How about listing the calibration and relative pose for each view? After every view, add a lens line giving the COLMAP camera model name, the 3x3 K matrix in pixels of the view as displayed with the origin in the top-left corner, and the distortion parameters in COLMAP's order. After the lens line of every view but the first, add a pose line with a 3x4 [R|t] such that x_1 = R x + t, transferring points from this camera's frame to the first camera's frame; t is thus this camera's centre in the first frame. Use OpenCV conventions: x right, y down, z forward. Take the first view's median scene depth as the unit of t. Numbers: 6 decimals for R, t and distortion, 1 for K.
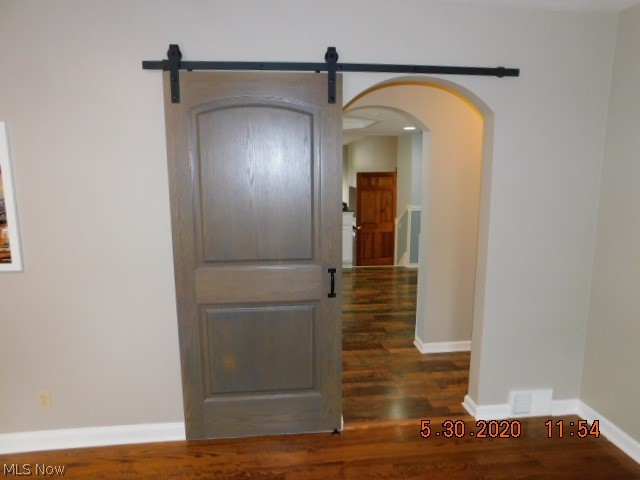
lens RADIAL K [[425.7, 0, 319.5], [0, 425.7, 238.1], [0, 0, 1]] dist [-0.055248, 0.022780]
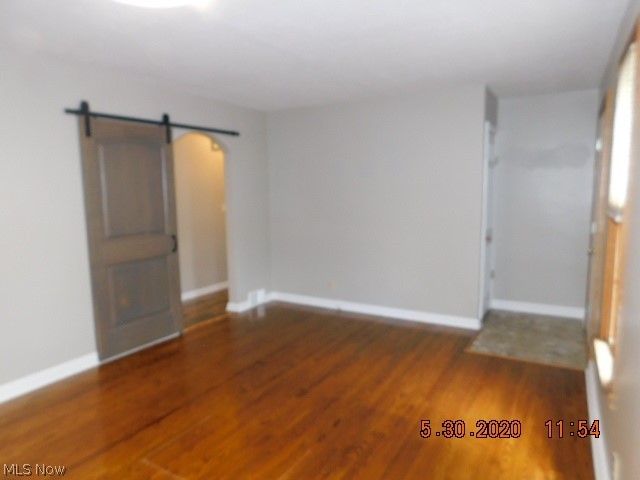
lens RADIAL K [[425.7, 0, 320.1], [0, 425.7, 240.4], [0, 0, 1]] dist [-0.055248, 0.022780]
pose [[0.594031, -0.110178, 0.796862, -1.109968], [0.168853, 0.985586, 0.010398, 0.197997], [-0.786522, 0.128376, 0.604072, -0.598828]]
